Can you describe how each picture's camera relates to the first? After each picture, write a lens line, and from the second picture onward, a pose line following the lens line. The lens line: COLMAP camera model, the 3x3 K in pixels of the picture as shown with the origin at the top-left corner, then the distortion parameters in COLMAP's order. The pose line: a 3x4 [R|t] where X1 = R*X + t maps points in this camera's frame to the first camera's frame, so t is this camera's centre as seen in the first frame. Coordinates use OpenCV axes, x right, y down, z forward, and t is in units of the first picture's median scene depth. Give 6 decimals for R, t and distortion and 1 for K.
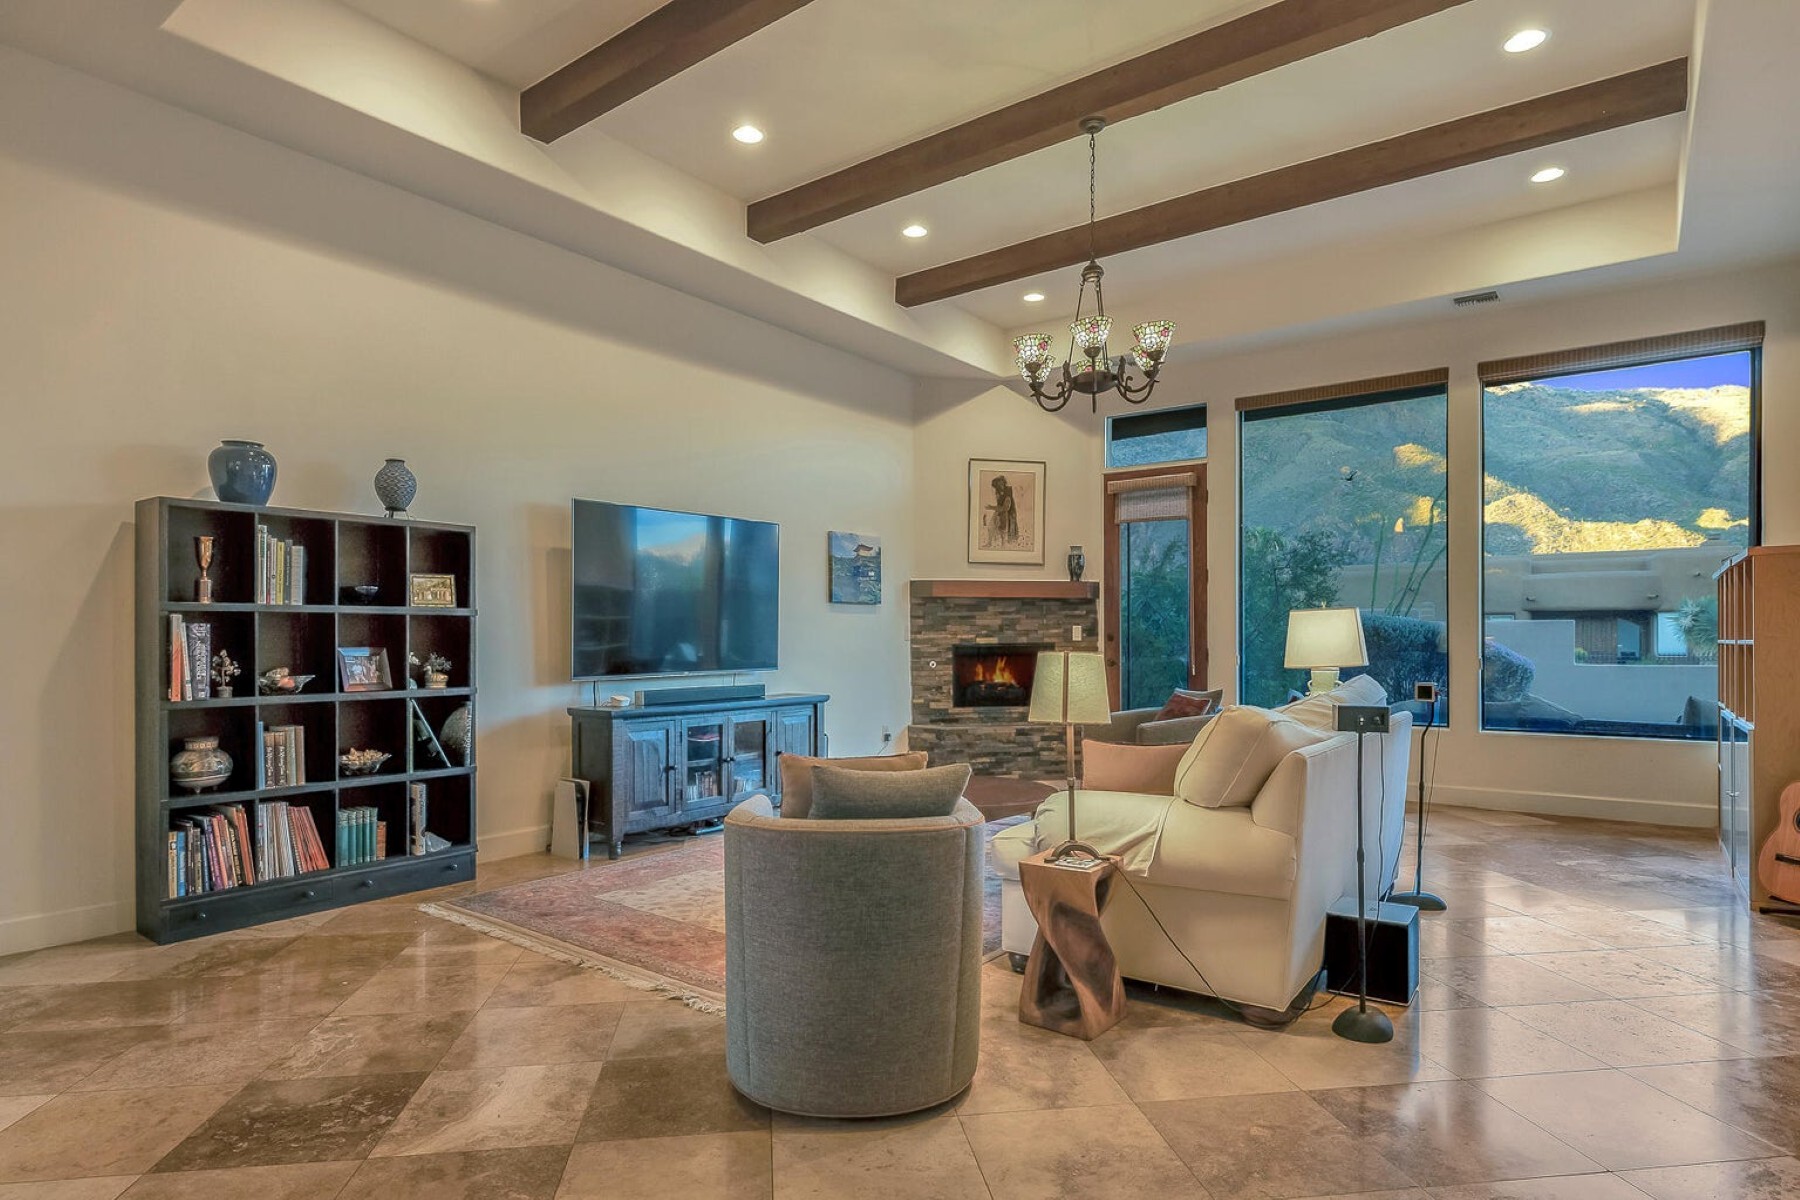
lens RADIAL K [[1006.3, 0, 895.1], [0, 1006.3, 622.9], [0, 0, 1]] dist [-0.000344, 0.000732]
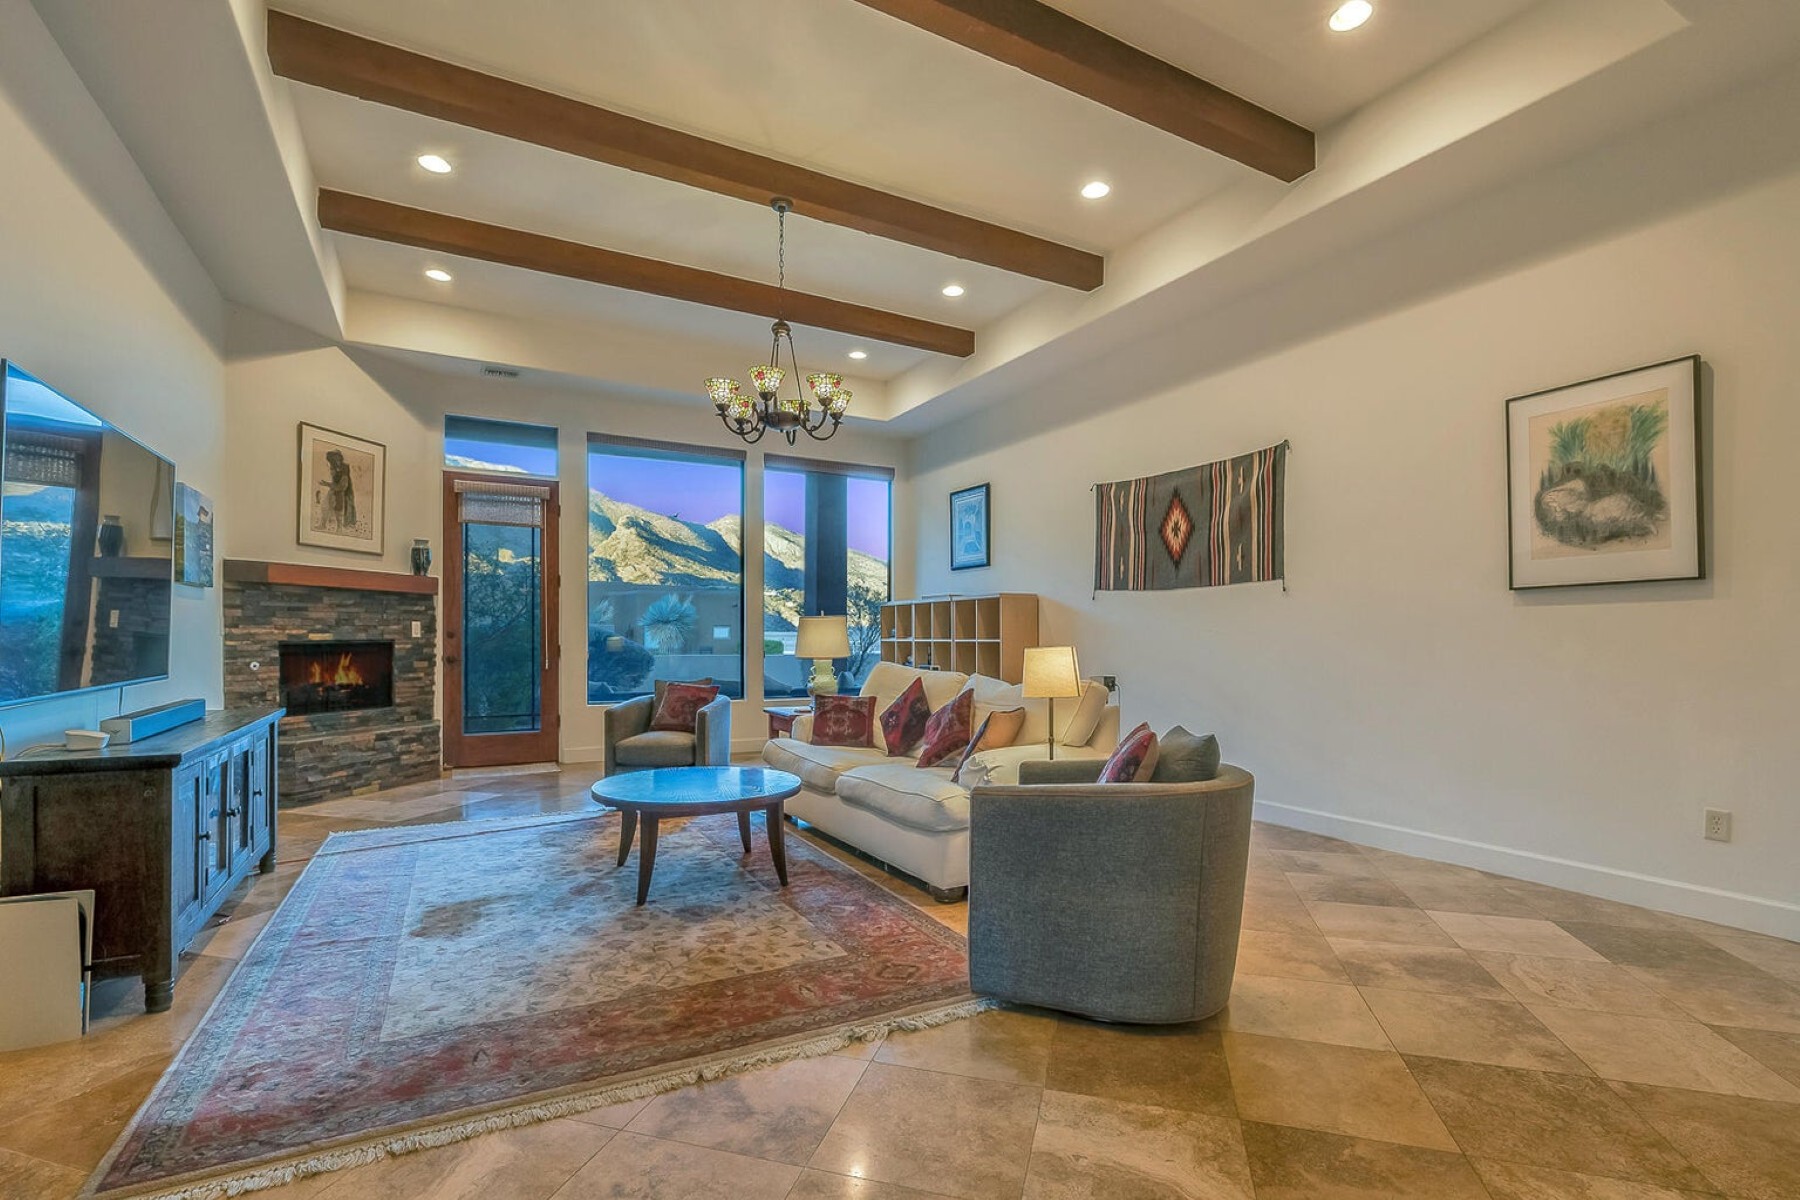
lens RADIAL K [[796.2, 0, 905.8], [0, 796.2, 628.4], [0, 0, 1]] dist [0.003822, 0.000737]
pose [[0.416213, 0.016197, 0.909123, -0.324822], [-0.022599, 0.999717, -0.007464, 0.004162], [-0.908986, -0.017439, 0.416461, 0.257622]]
